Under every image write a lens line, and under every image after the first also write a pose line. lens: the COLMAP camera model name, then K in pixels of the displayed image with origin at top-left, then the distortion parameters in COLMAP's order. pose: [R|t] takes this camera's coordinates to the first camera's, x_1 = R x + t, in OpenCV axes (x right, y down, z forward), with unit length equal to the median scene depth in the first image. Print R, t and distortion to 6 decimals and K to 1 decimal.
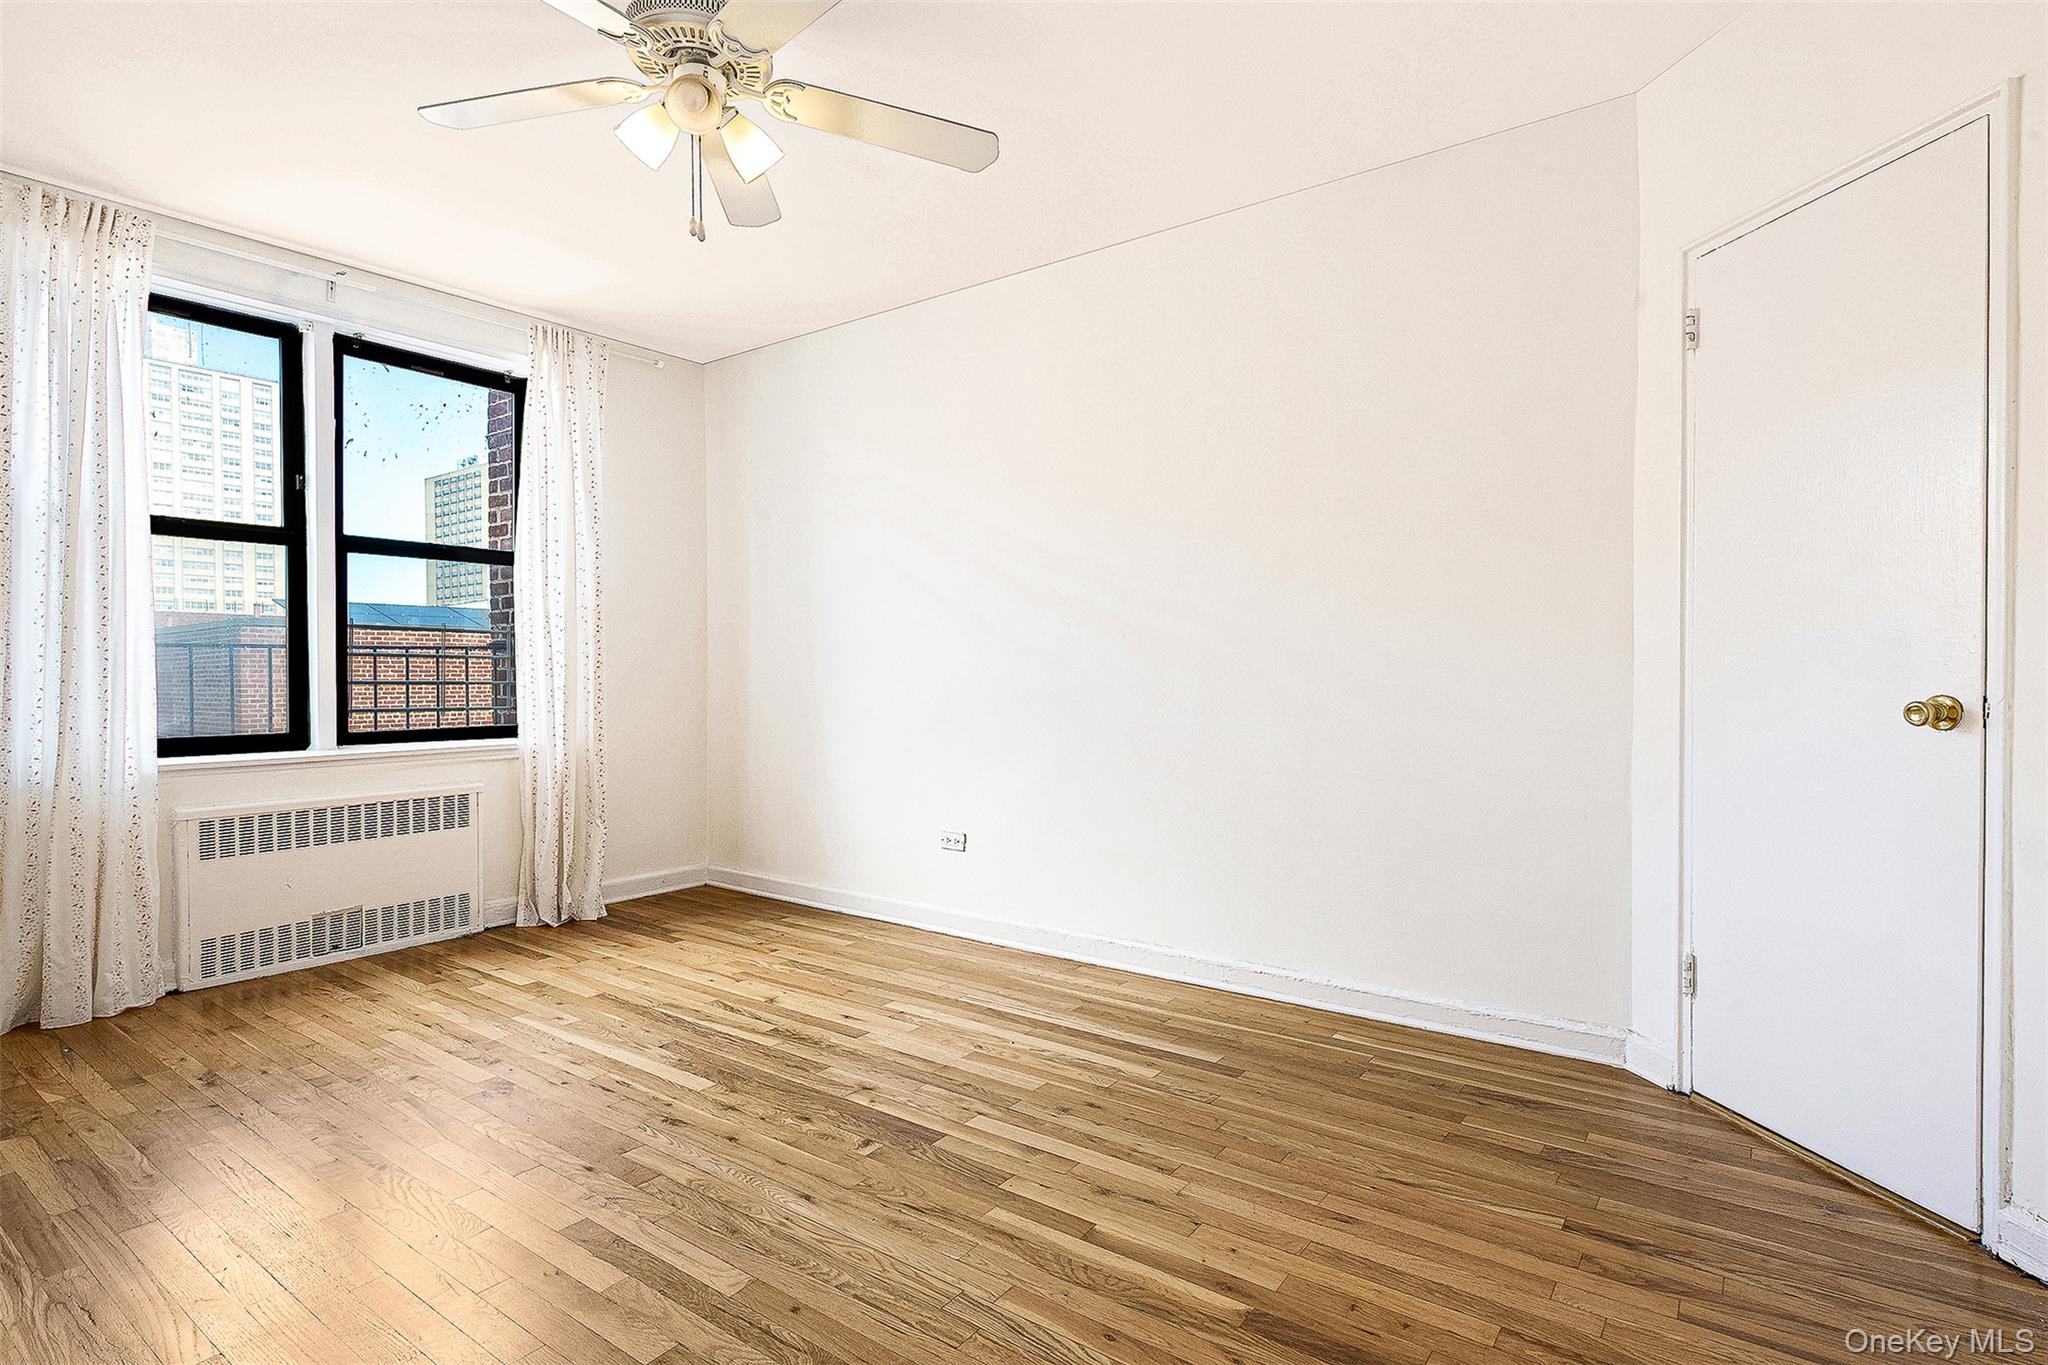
lens RADIAL K [[950.4, 0, 1043.3], [0, 950.4, 674.5], [0, 0, 1]] dist [0.009673, -0.003377]
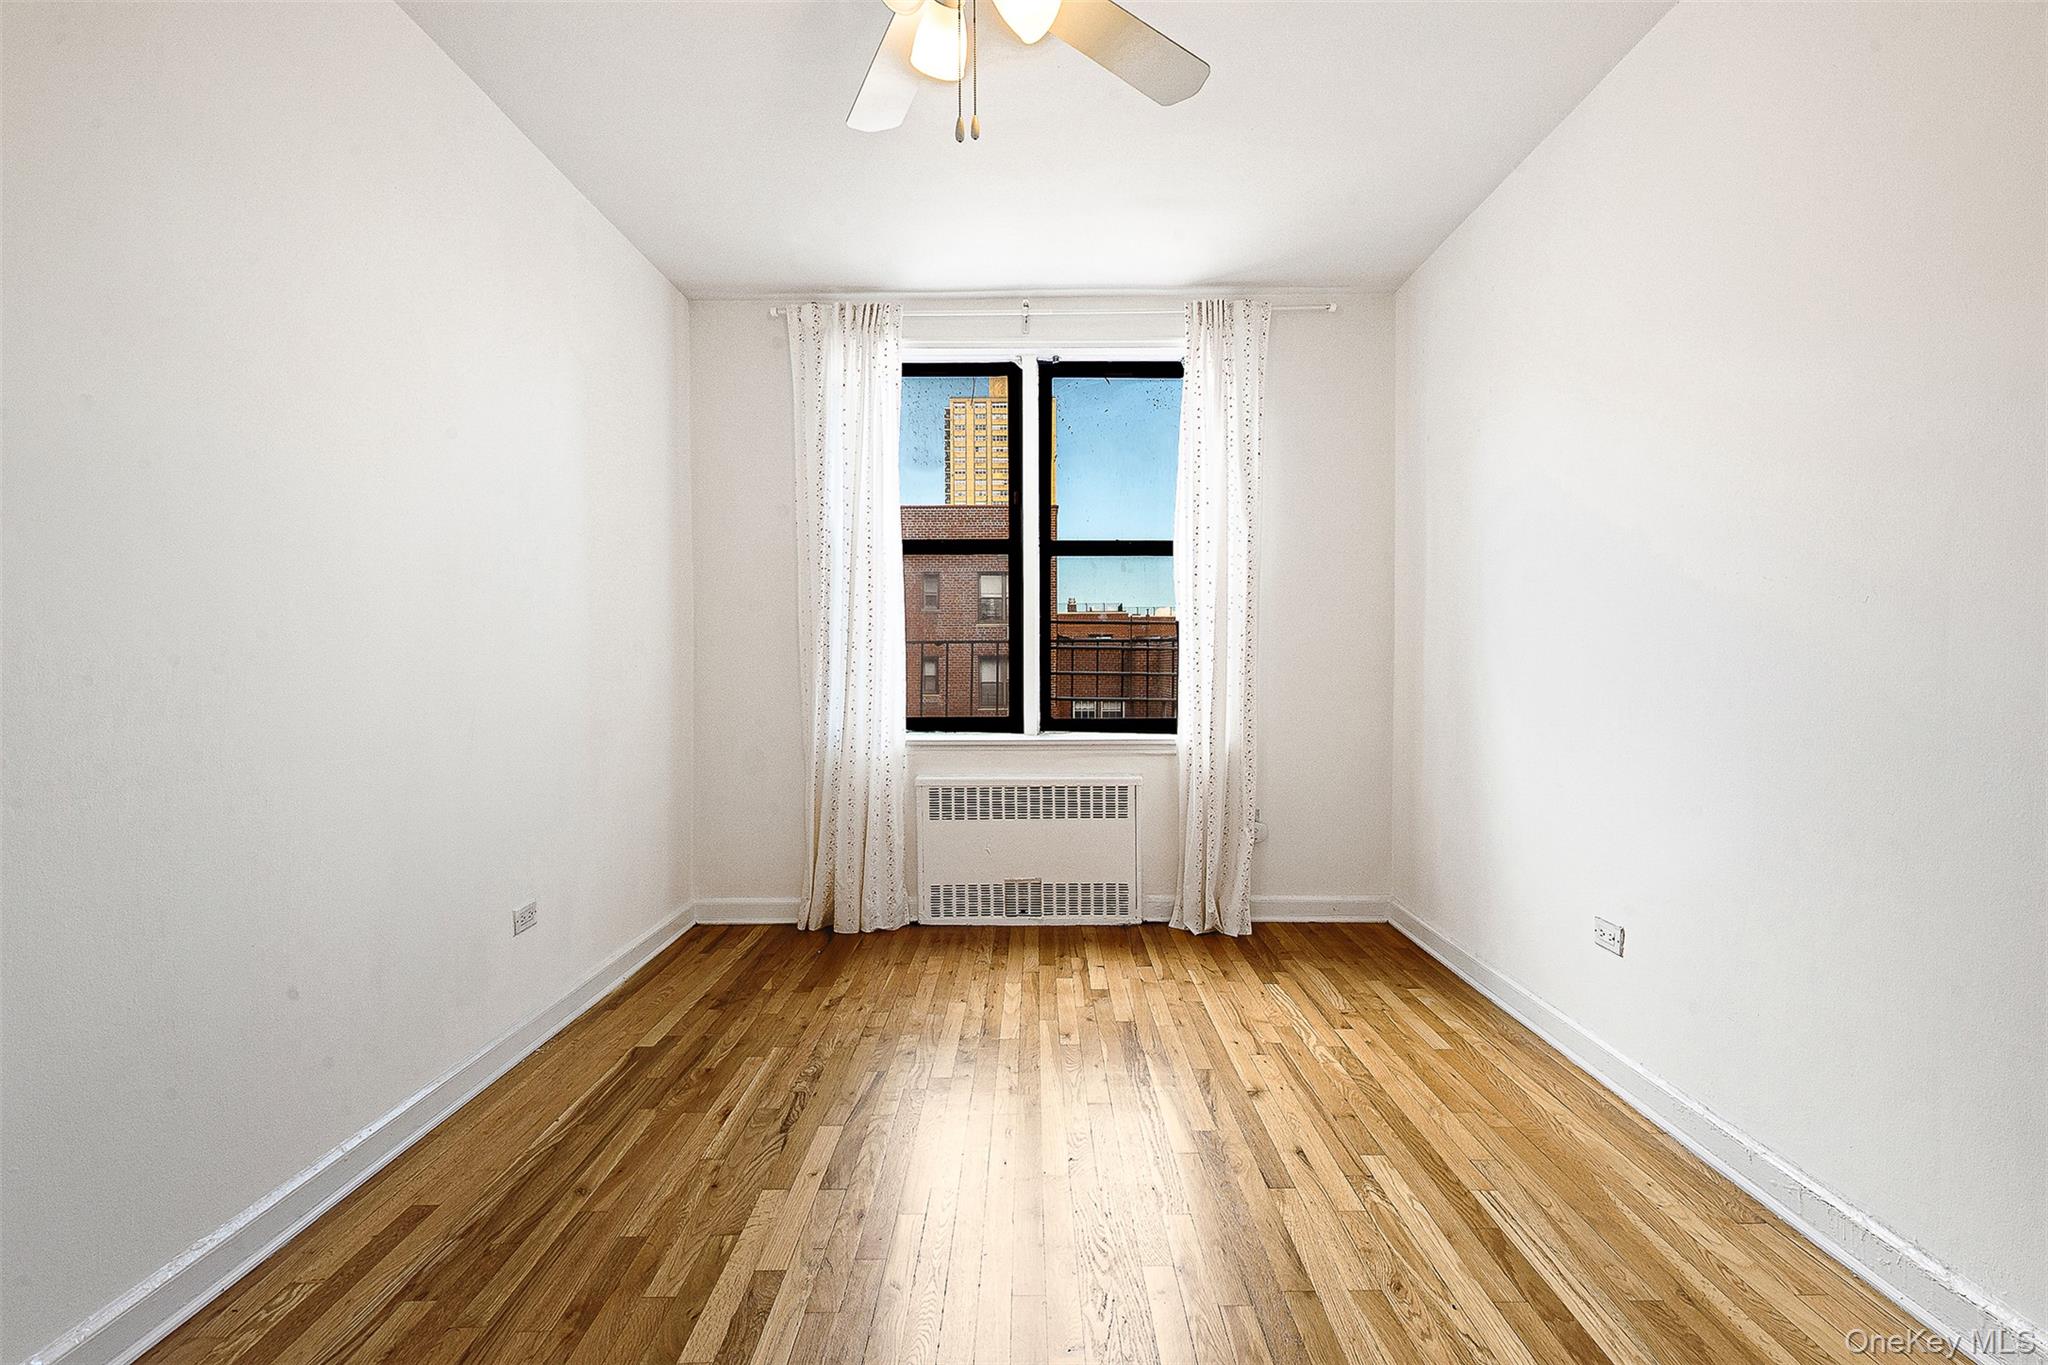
lens RADIAL K [[1025.7, 0, 1069.4], [0, 1025.7, 656.3], [0, 0, 1]] dist [0.020490, -0.001533]
pose [[0.616287, -0.002534, -0.787517, 0.248433], [-0.003959, 0.999972, -0.006316, -0.005204], [0.787511, 0.007010, 0.616260, 0.320373]]
